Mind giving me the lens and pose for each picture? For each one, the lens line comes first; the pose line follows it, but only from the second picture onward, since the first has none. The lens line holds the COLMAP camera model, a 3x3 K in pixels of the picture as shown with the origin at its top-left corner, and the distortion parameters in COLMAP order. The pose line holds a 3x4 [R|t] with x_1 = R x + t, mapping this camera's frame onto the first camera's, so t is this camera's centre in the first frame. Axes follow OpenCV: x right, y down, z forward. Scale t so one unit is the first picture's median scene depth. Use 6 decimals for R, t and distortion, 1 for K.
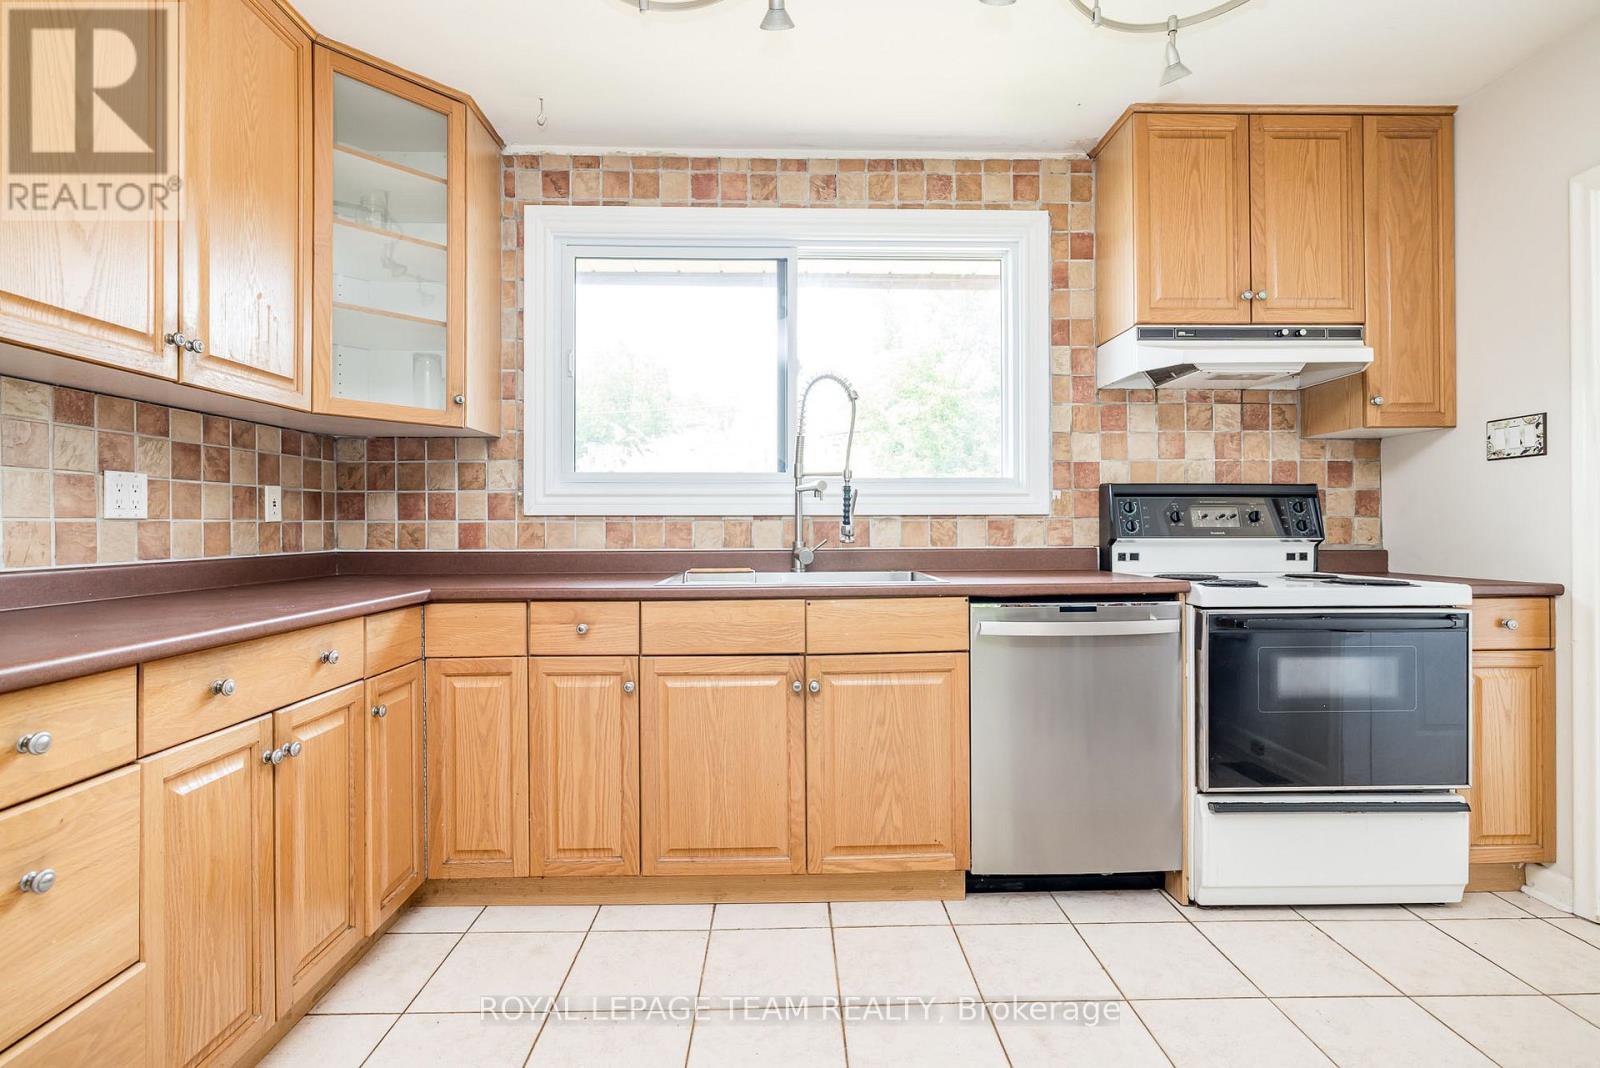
lens RADIAL K [[746.1, 0, 803.3], [0, 746.1, 525.6], [0, 0, 1]] dist [-0.008051, 0.002091]
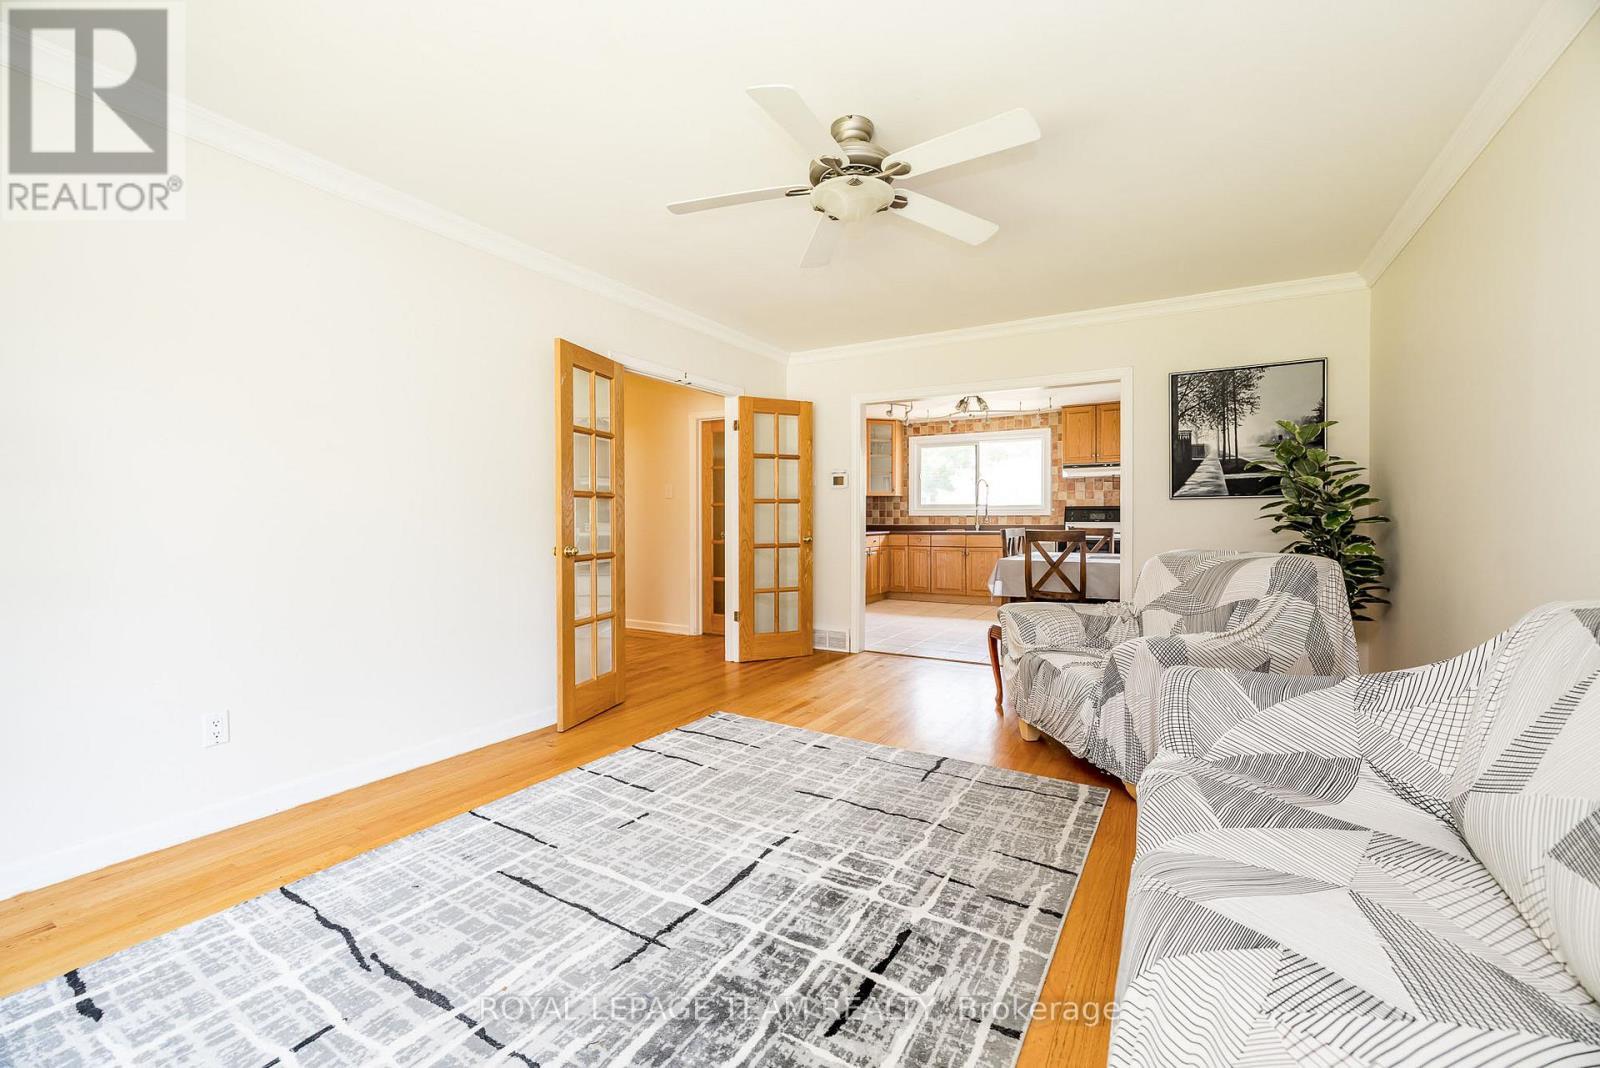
lens RADIAL K [[666.0, 0, 799.2], [0, 666.0, 526.2], [0, 0, 1]] dist [0.001244, 0.000034]
pose [[0.851539, 0.006116, -0.524255, 1.070245], [0.001663, 0.999895, 0.014367, -0.012005], [0.524288, -0.013106, 0.851440, -2.520497]]
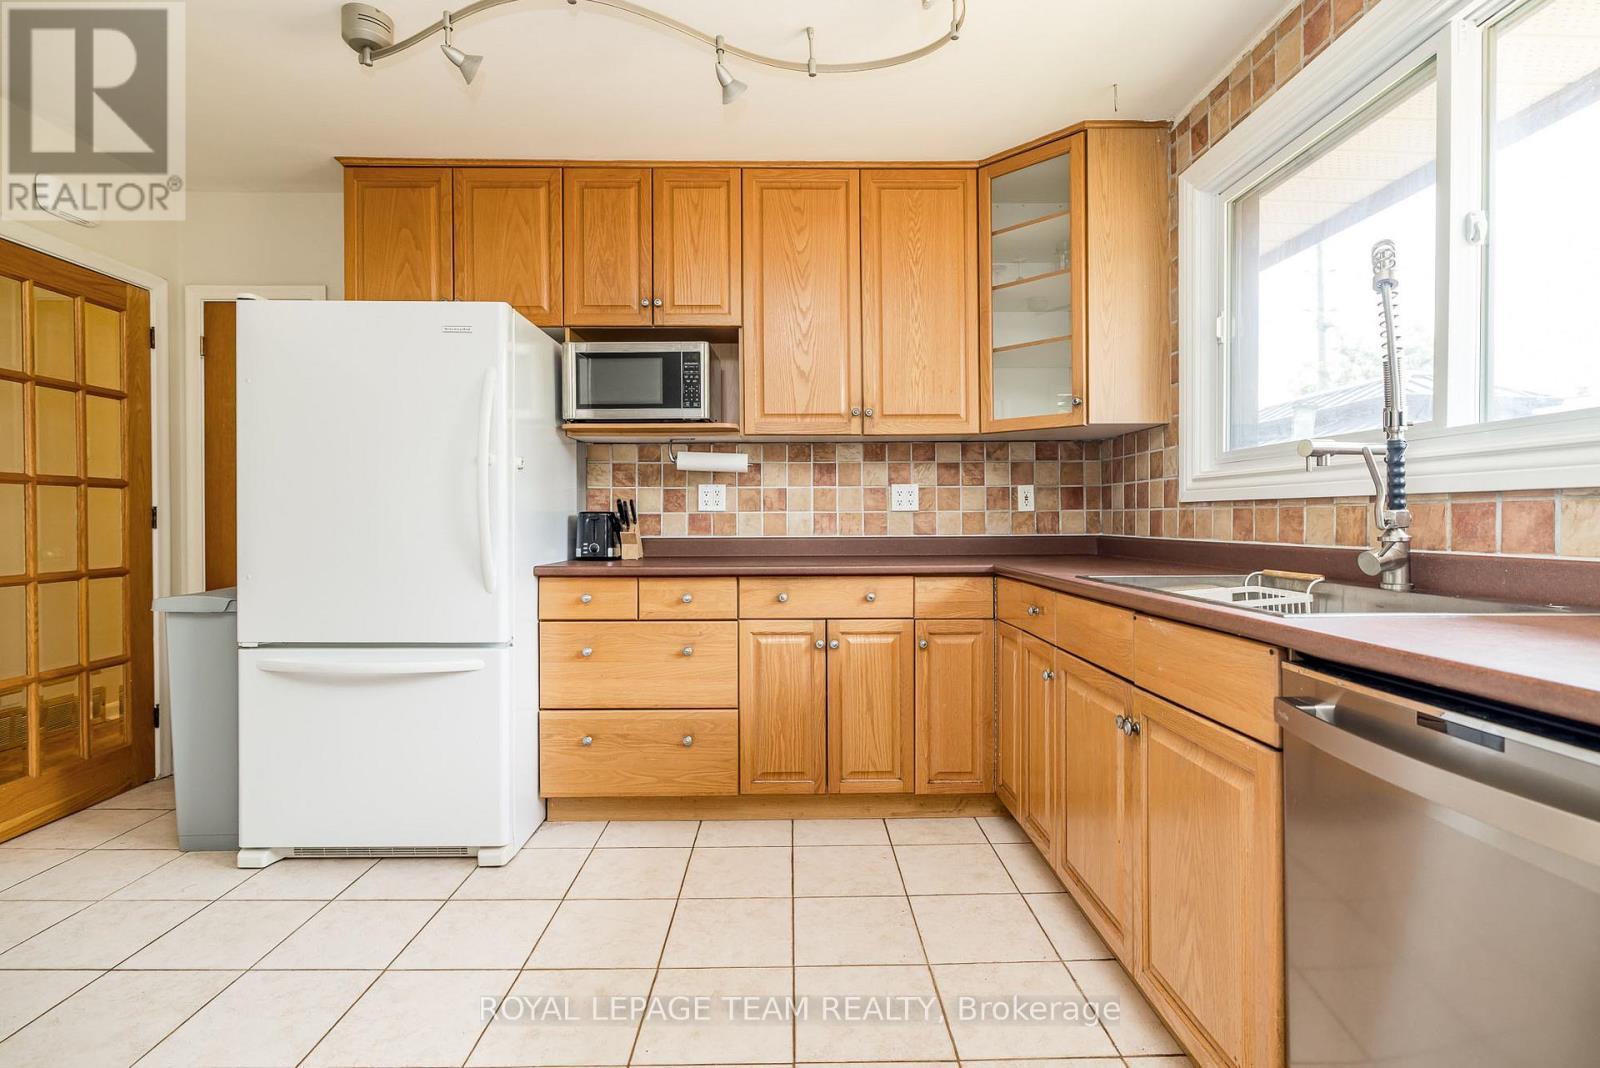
lens RADIAL K [[746.1, 0, 798.9], [0, 746.1, 525.8], [0, 0, 1]] dist [-0.008051, 0.002091]
pose [[-0.014420, 0.013084, -0.999810, 0.638721], [0.004485, 0.999905, 0.013021, 0.001679], [0.999886, -0.004297, -0.014477, 0.573495]]
